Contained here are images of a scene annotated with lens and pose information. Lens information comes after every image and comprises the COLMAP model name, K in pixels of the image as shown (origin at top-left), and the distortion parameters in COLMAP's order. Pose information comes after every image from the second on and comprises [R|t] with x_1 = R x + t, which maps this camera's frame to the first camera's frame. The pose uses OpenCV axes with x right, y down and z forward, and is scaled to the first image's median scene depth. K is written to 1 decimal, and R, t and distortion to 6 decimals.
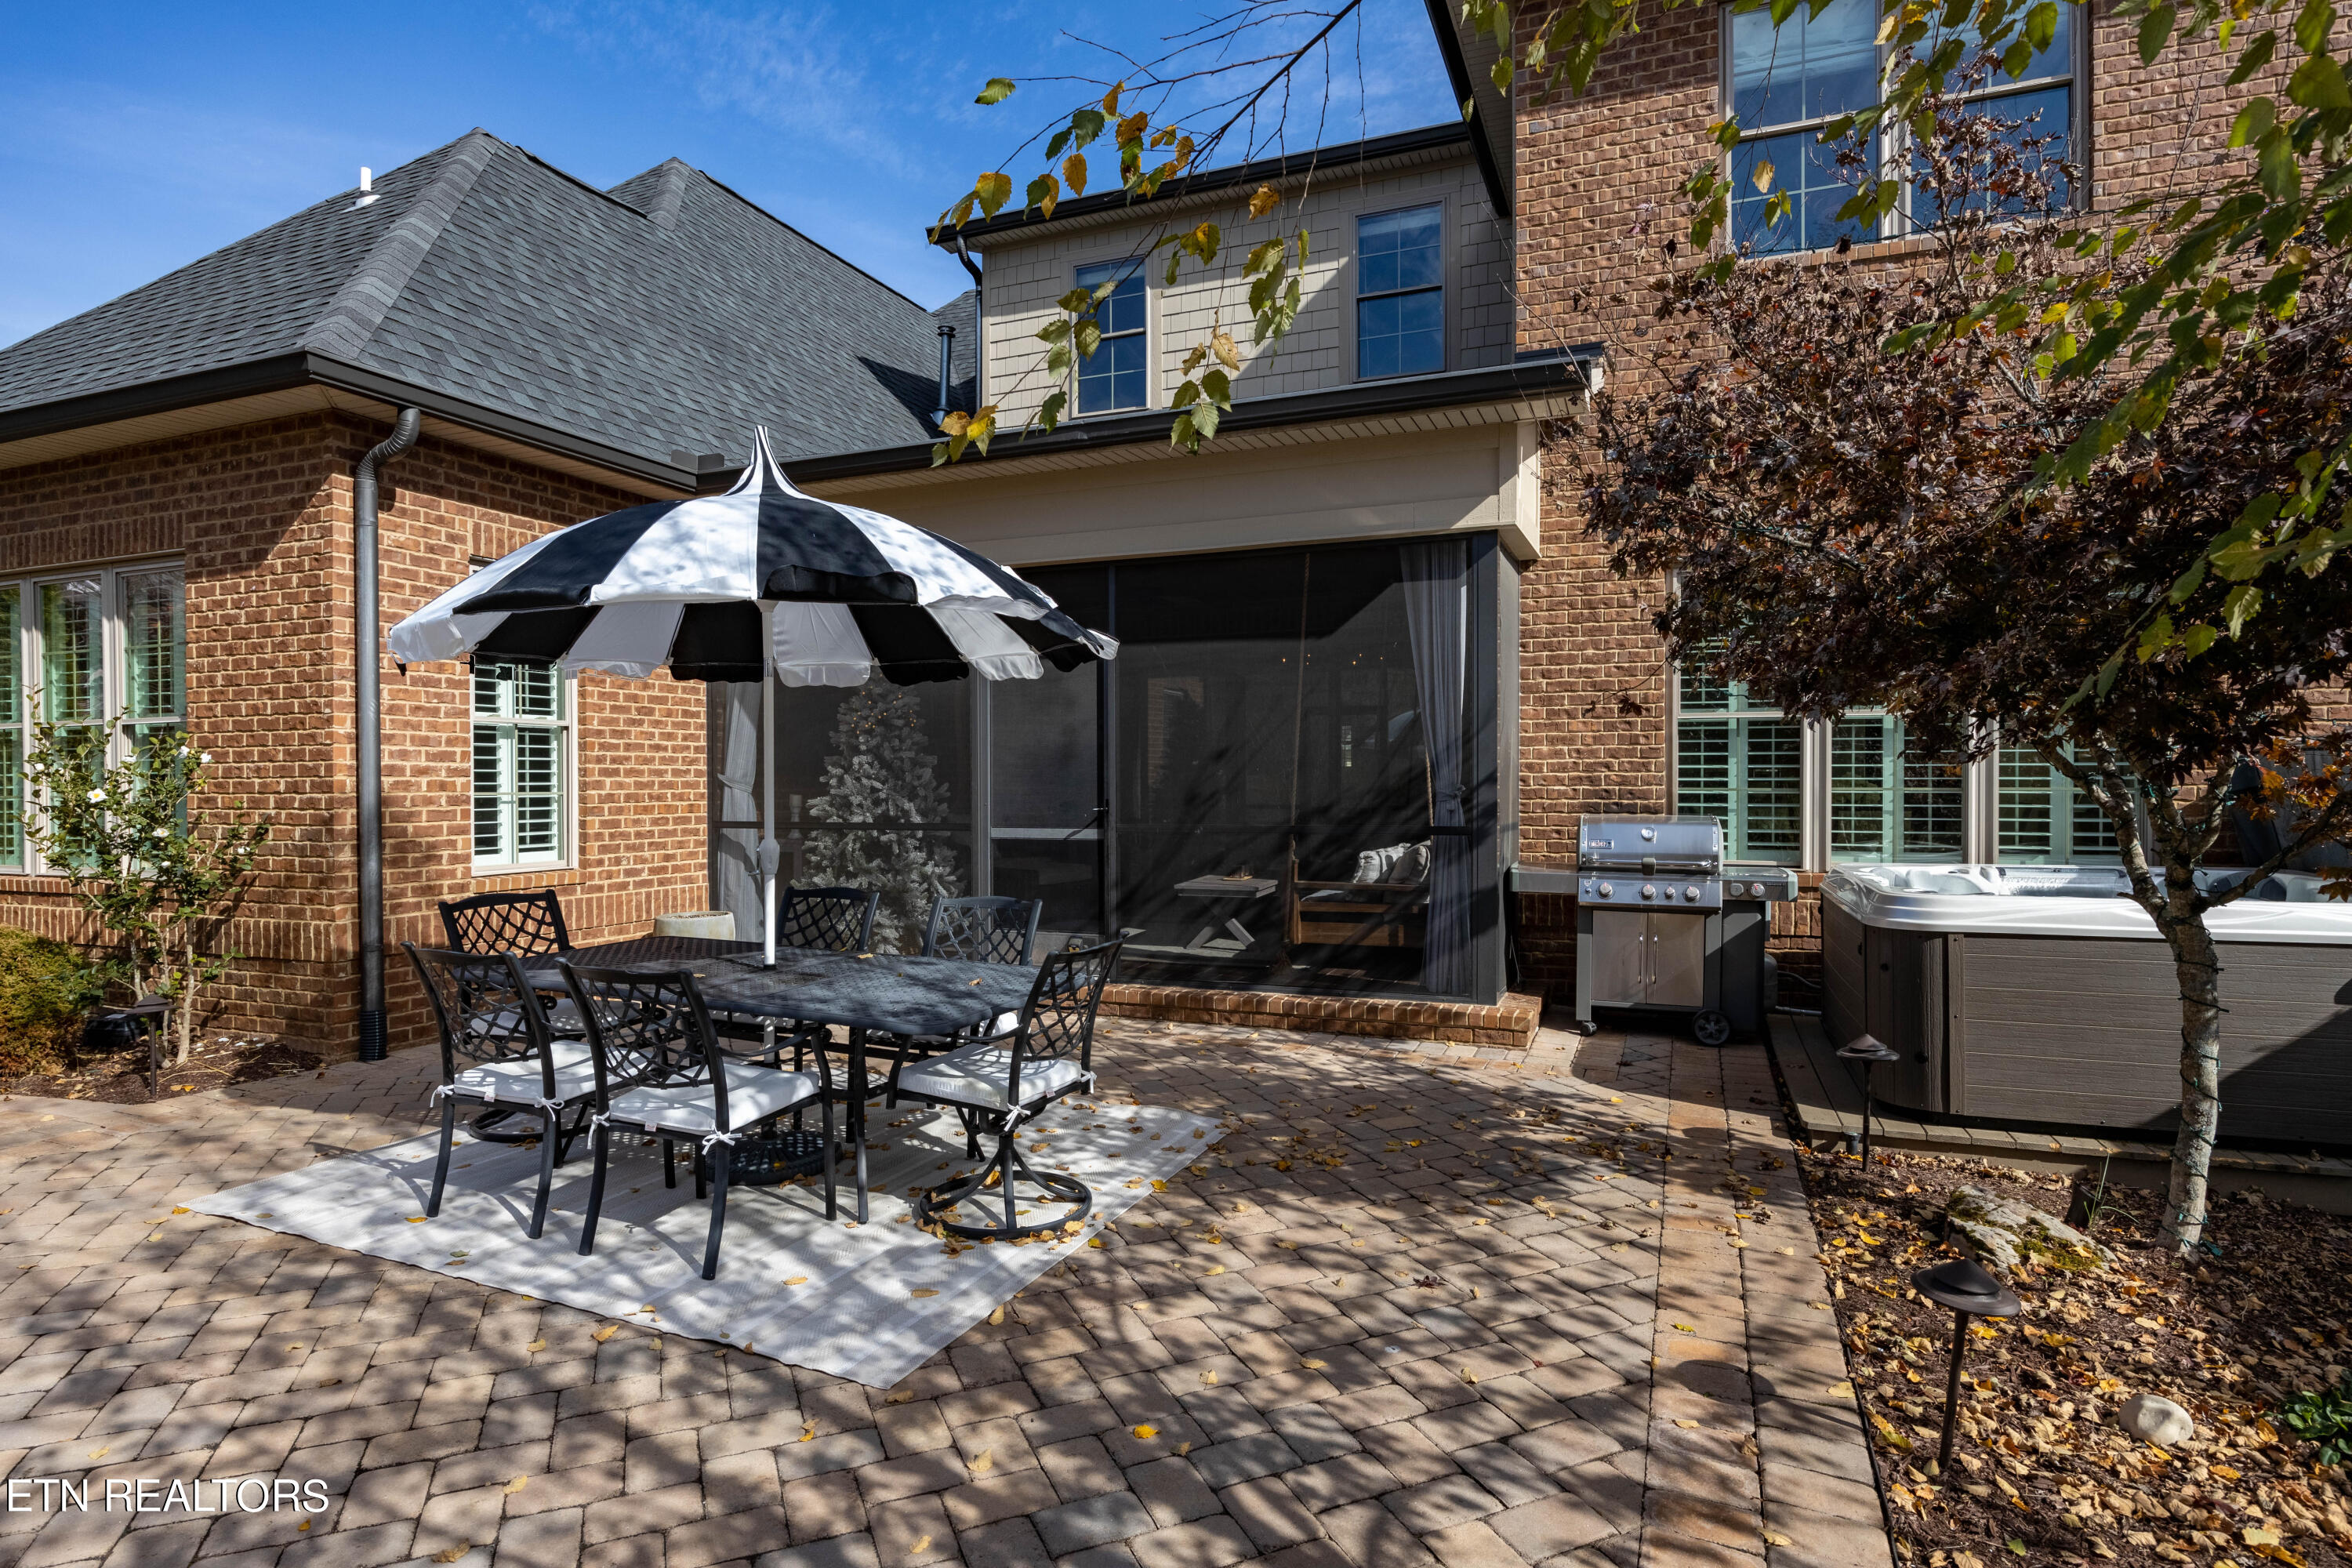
lens RADIAL K [[1252.4, 0, 1175.3], [0, 1252.4, 785.6], [0, 0, 1]] dist [0.004947, 0.000931]
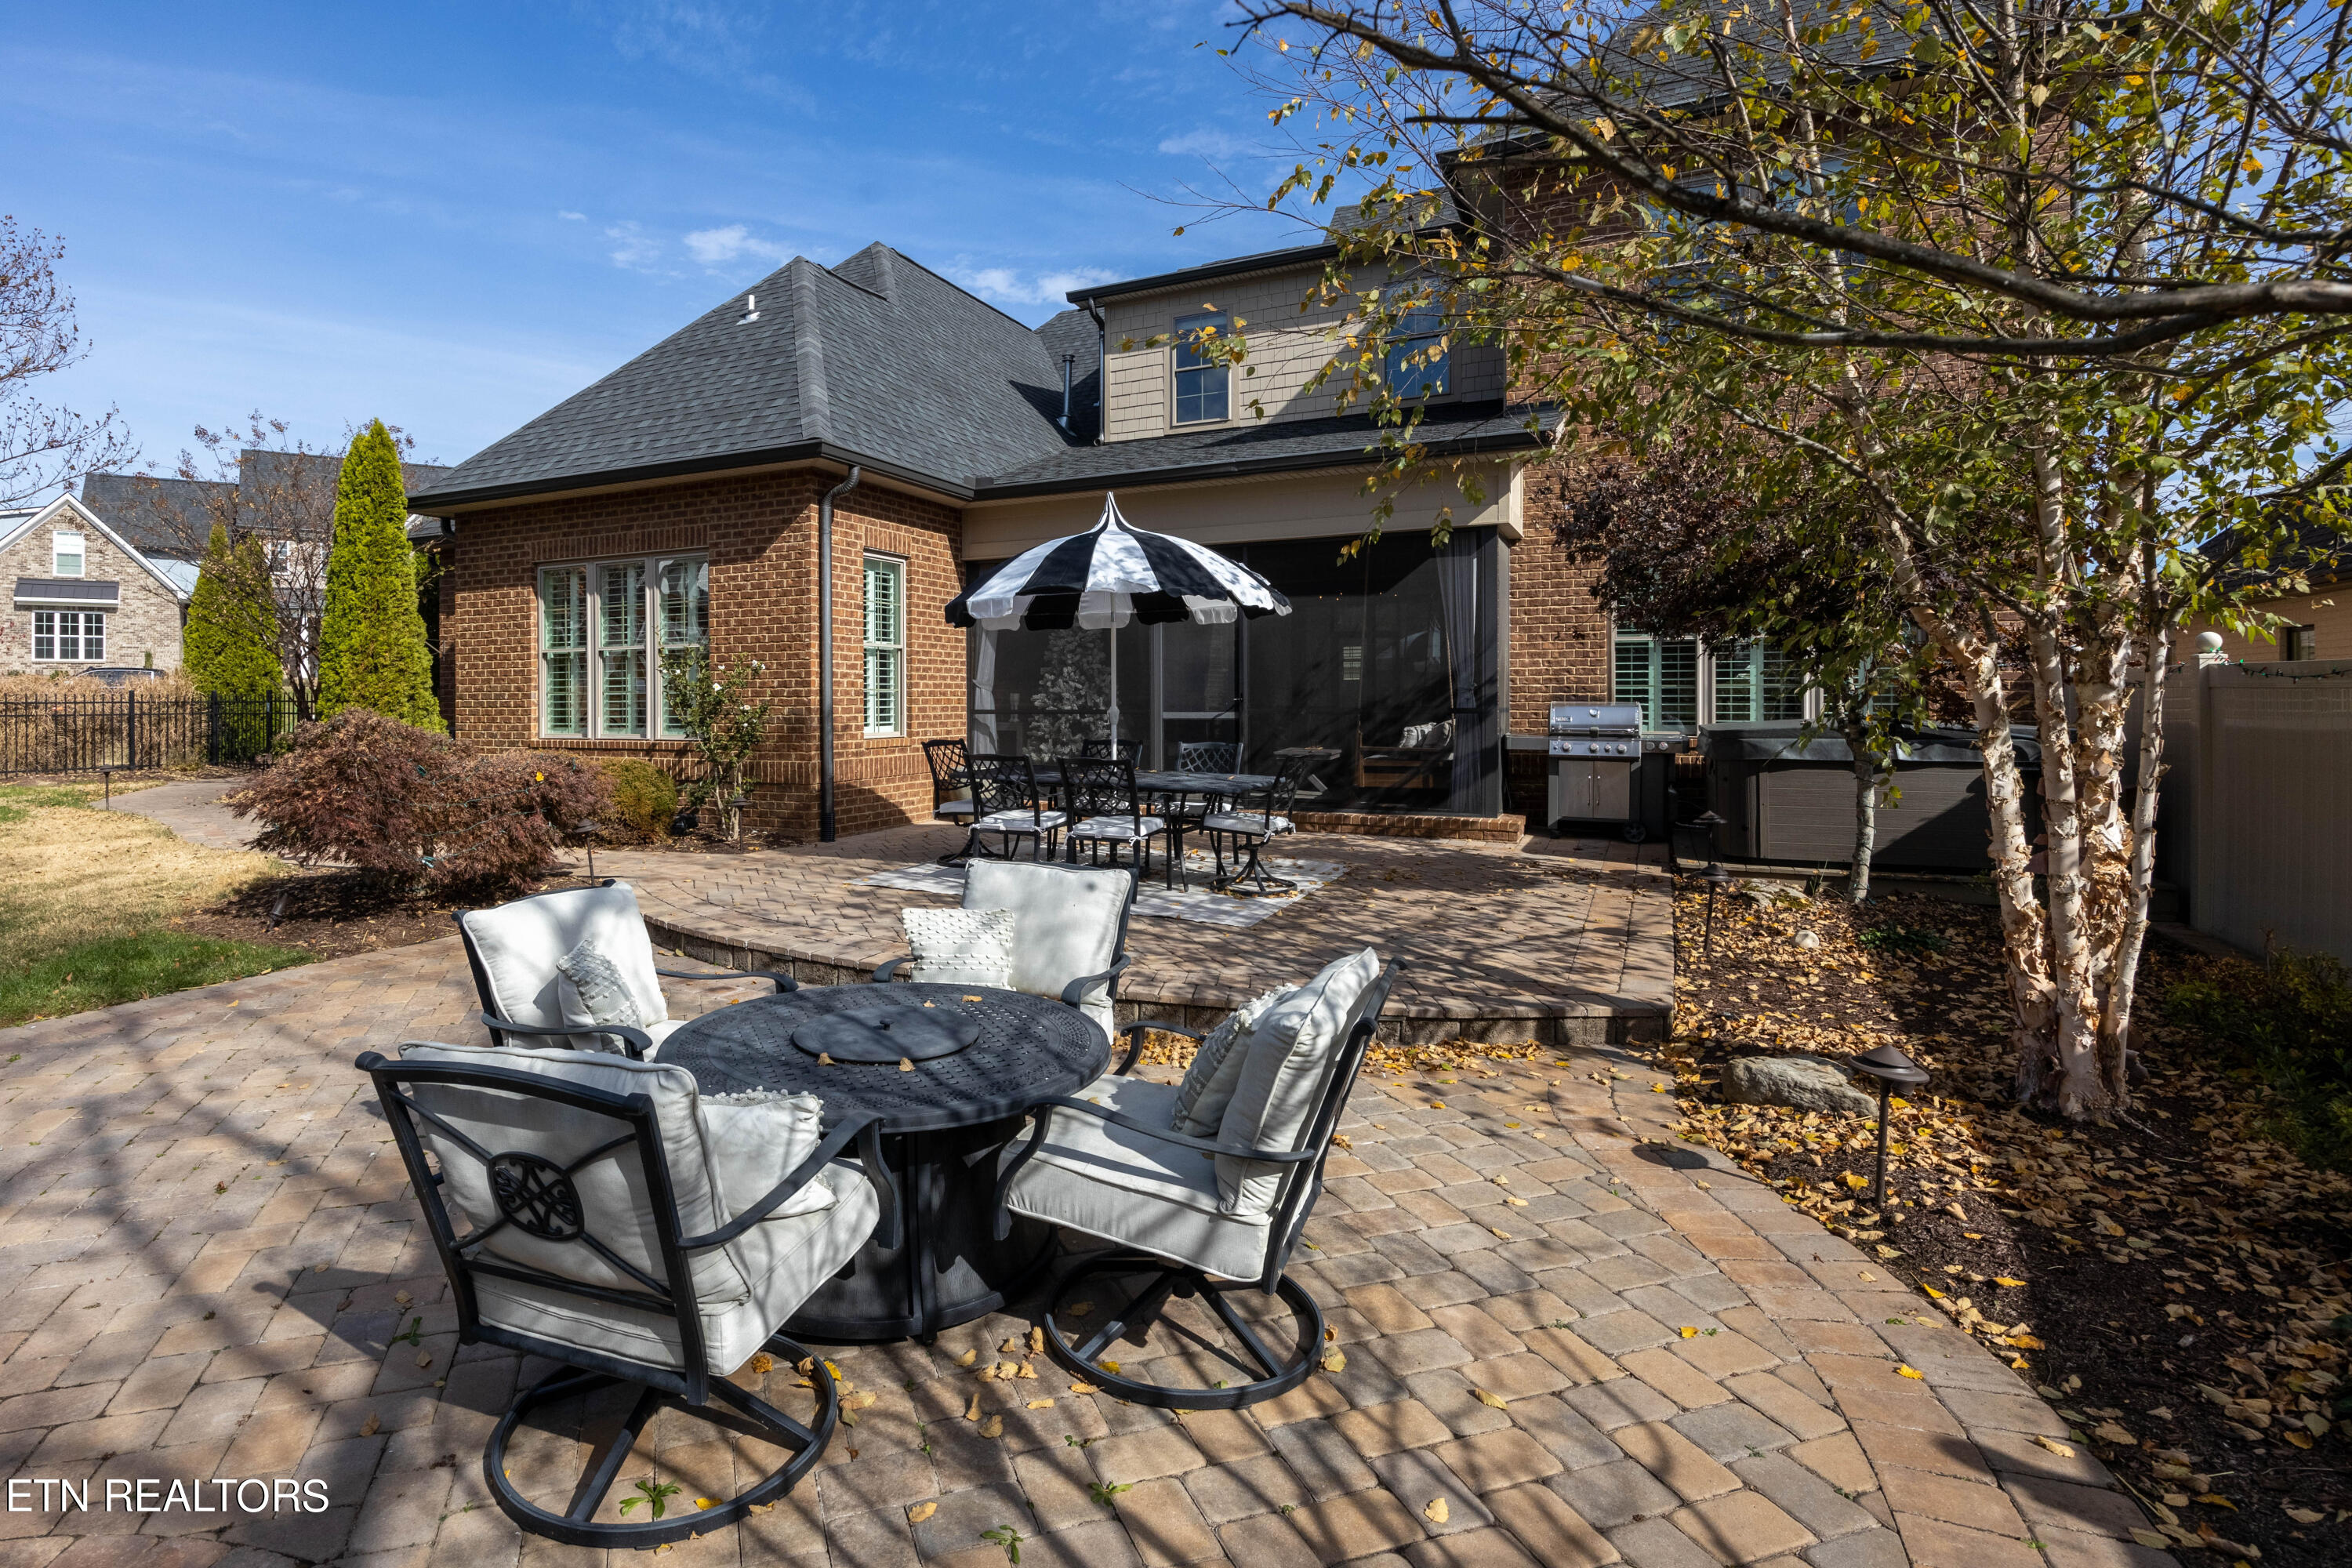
lens RADIAL K [[1067.0, 0, 1095.7], [0, 1067.0, 694.1], [0, 0, 1]] dist [-0.002734, -0.000218]
pose [[0.995904, -0.000101, -0.090416, -0.127434], [-0.000344, 0.999988, -0.004910, 0.020559], [0.090416, 0.004921, 0.995892, -0.394400]]
